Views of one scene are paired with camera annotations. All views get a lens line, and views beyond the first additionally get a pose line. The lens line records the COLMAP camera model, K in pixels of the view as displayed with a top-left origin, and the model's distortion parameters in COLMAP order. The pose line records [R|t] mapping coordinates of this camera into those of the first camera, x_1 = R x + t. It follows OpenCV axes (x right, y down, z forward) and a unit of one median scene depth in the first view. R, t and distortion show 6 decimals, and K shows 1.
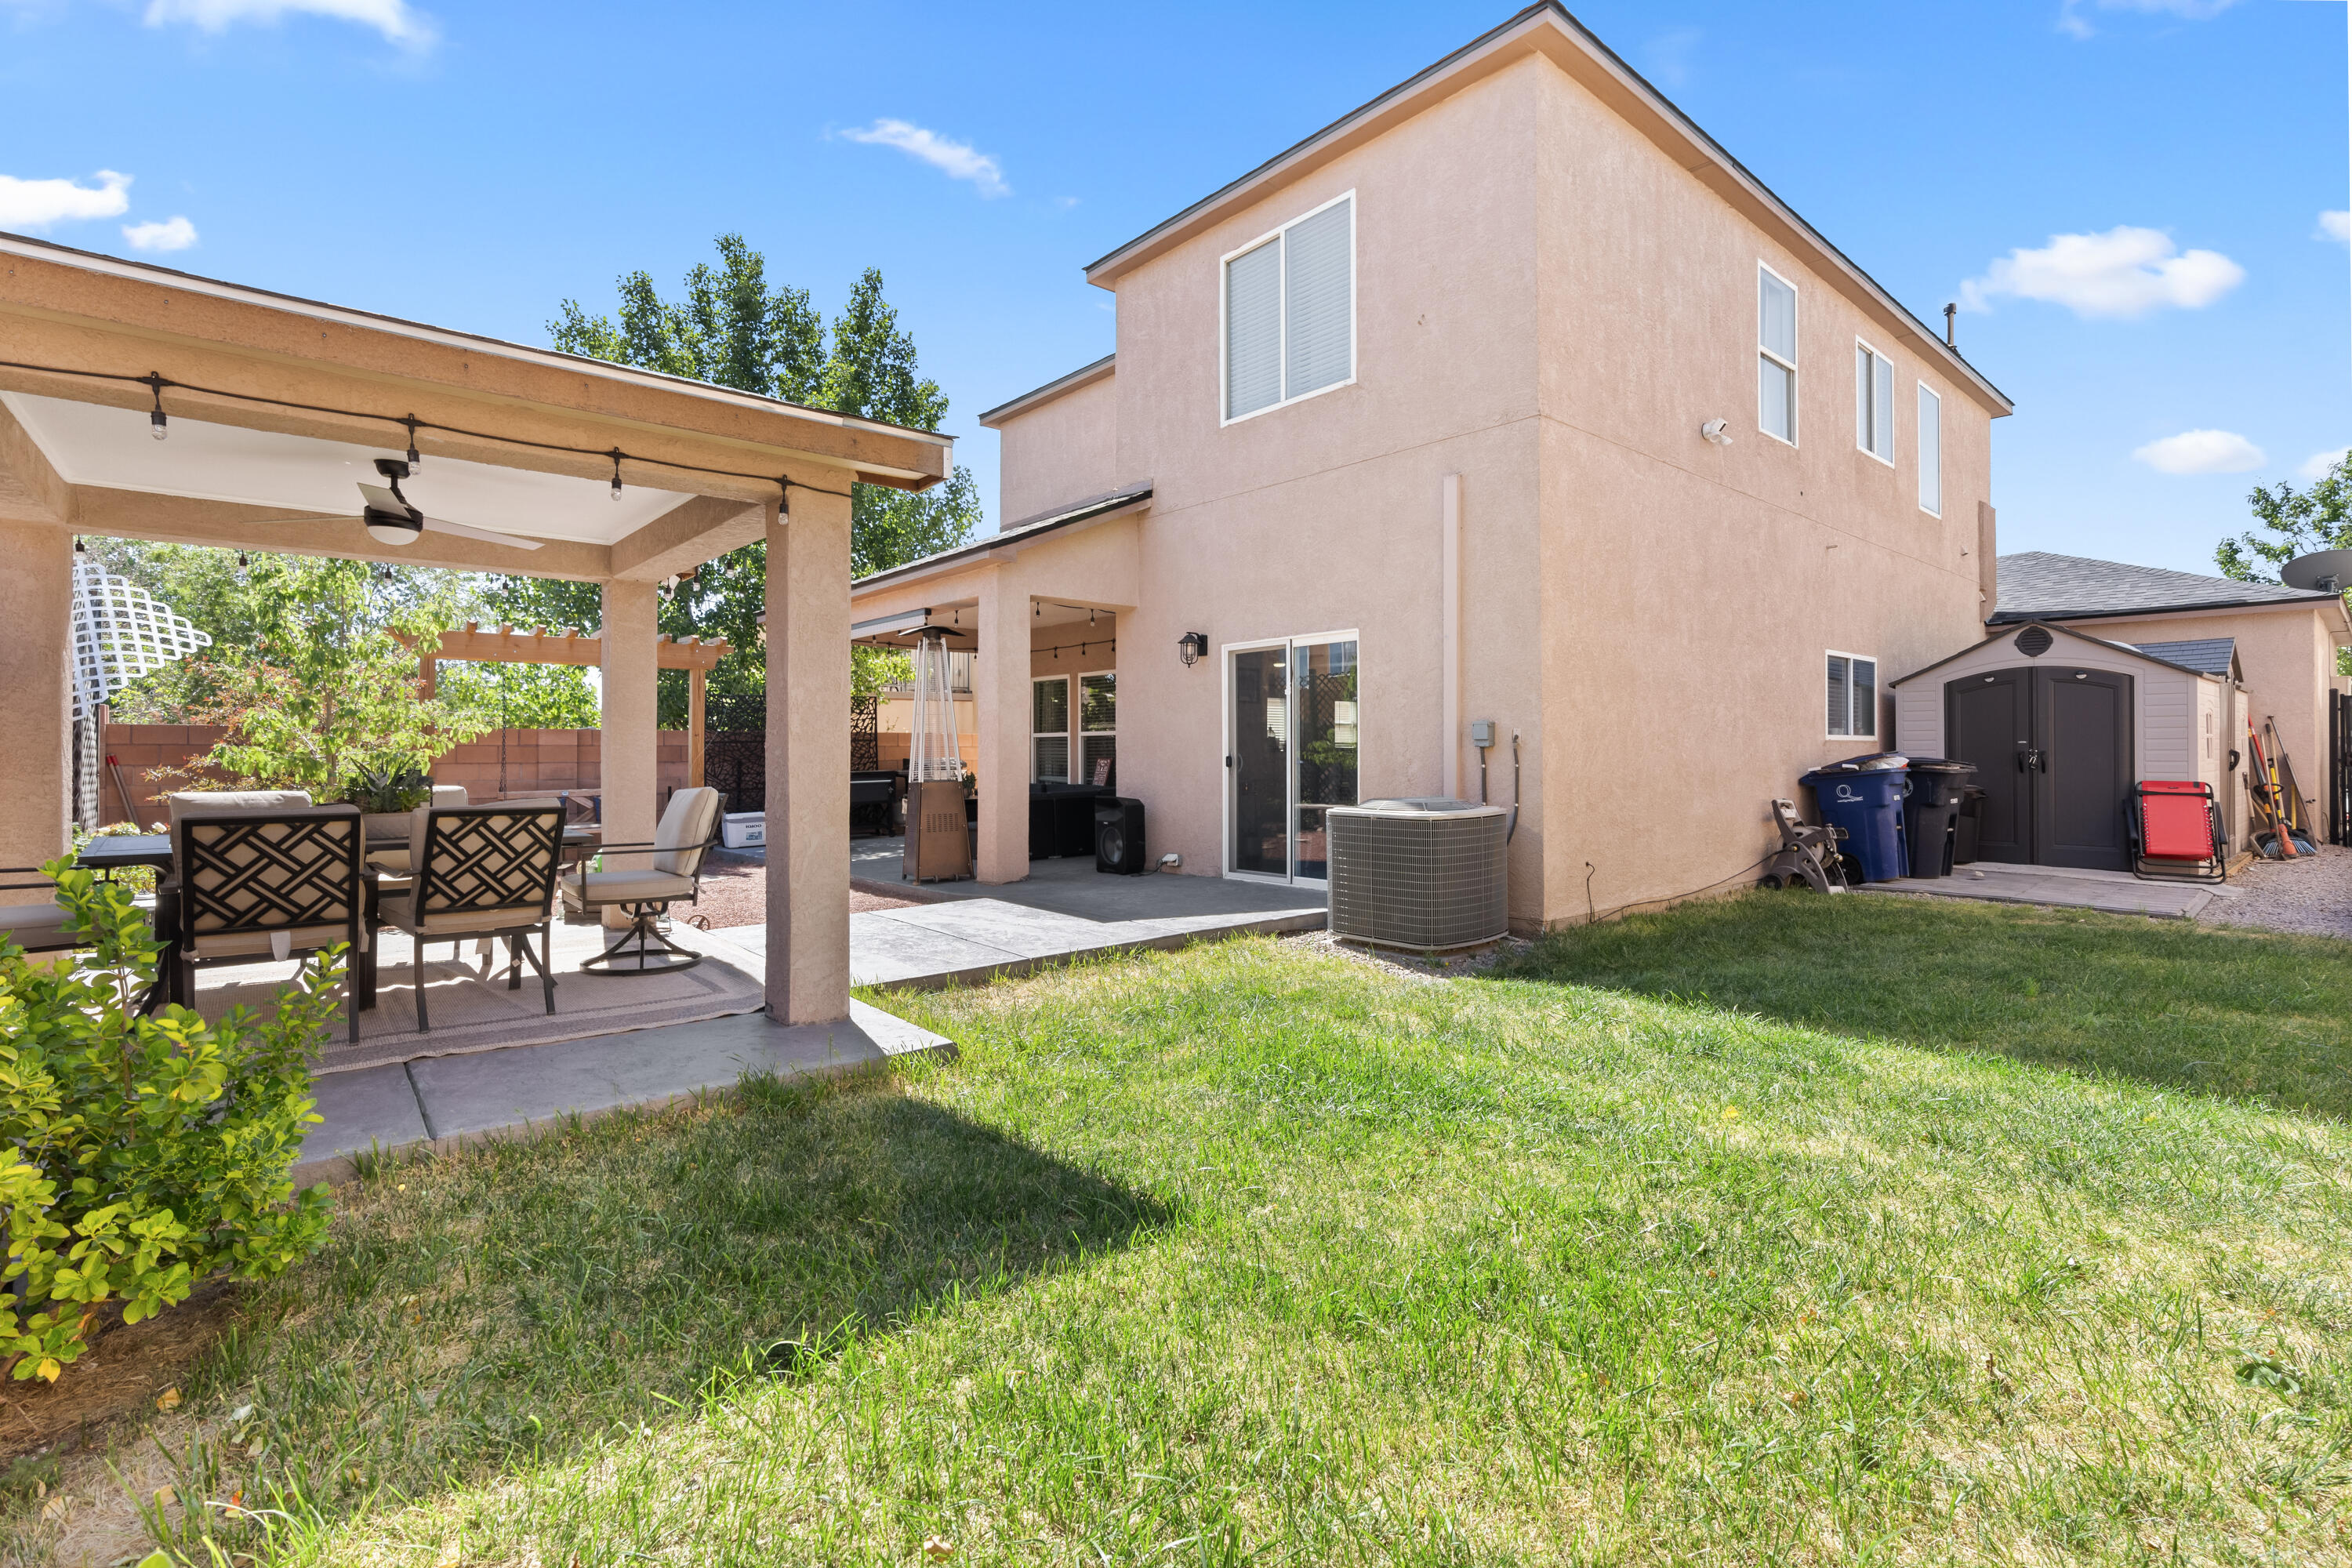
lens RADIAL K [[1084.6, 0, 1179.1], [0, 1084.6, 768.5], [0, 0, 1]] dist [-0.001628, -0.000023]
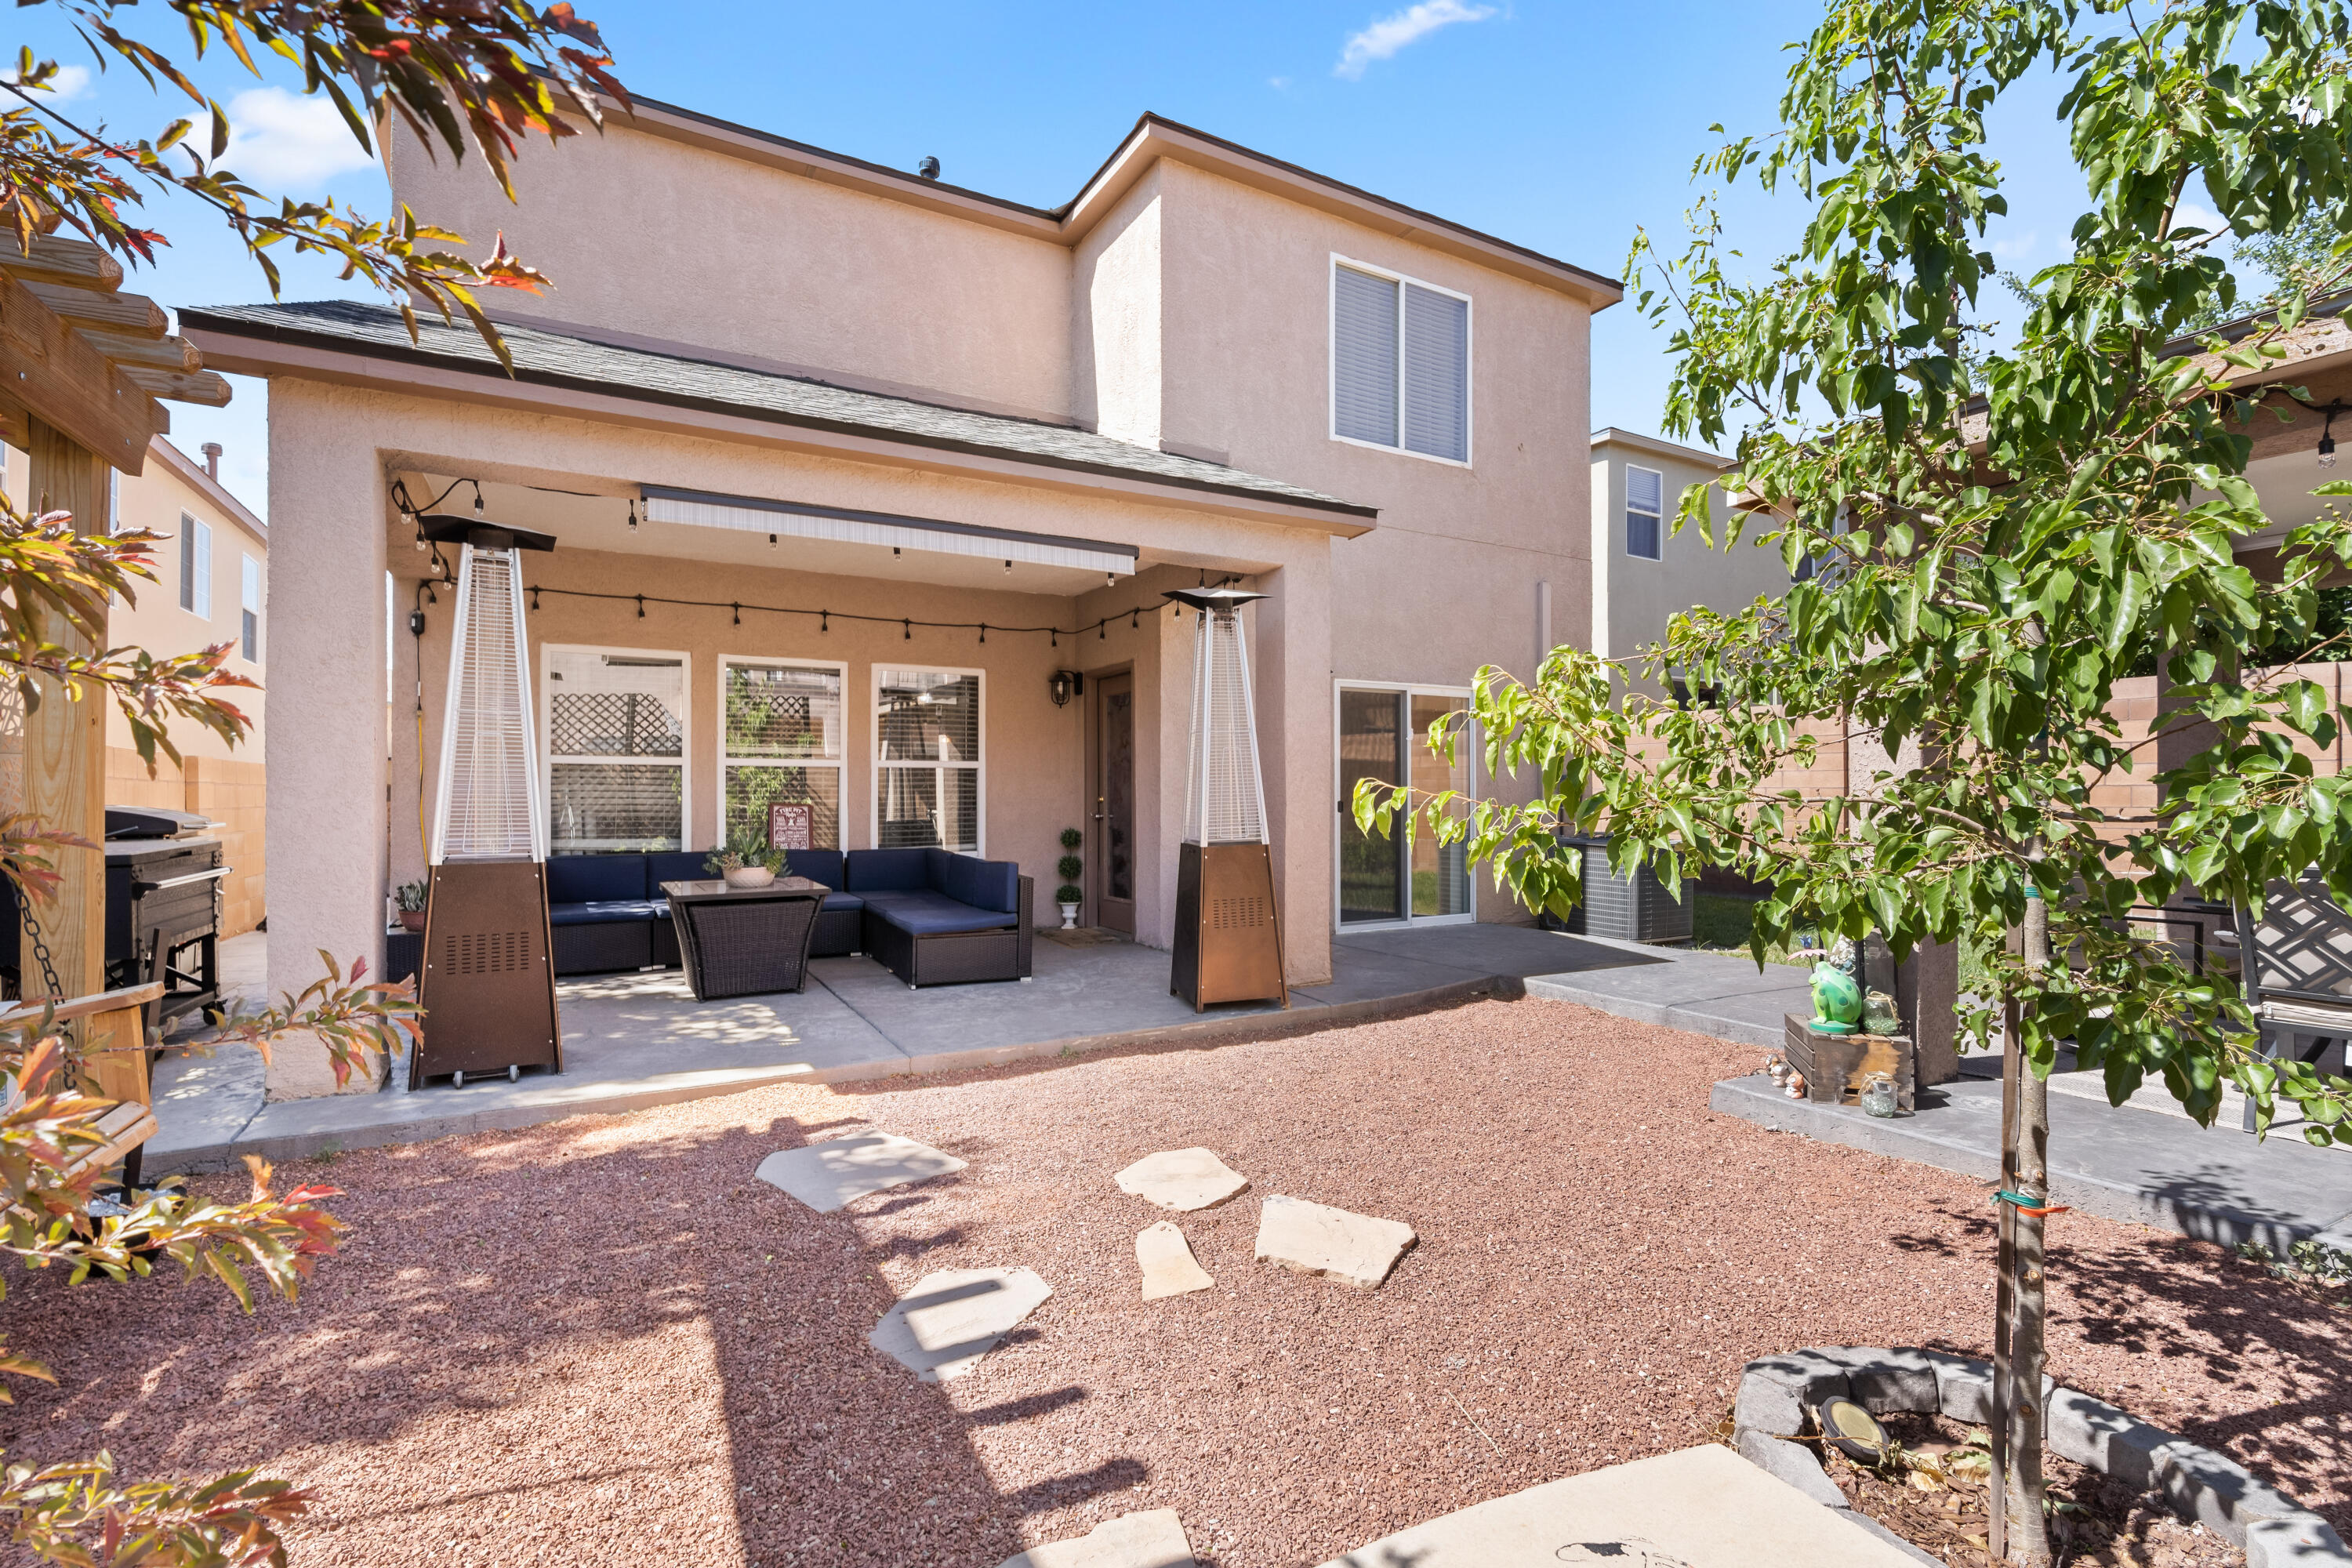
lens RADIAL K [[1084.6, 0, 1179.1], [0, 1084.6, 768.5], [0, 0, 1]] dist [-0.001628, -0.000023]
pose [[0.189989, 0.029674, 0.981338, -0.861292], [0.004445, 0.999507, -0.031084, -0.015473], [-0.981776, 0.010268, 0.189763, 0.961697]]
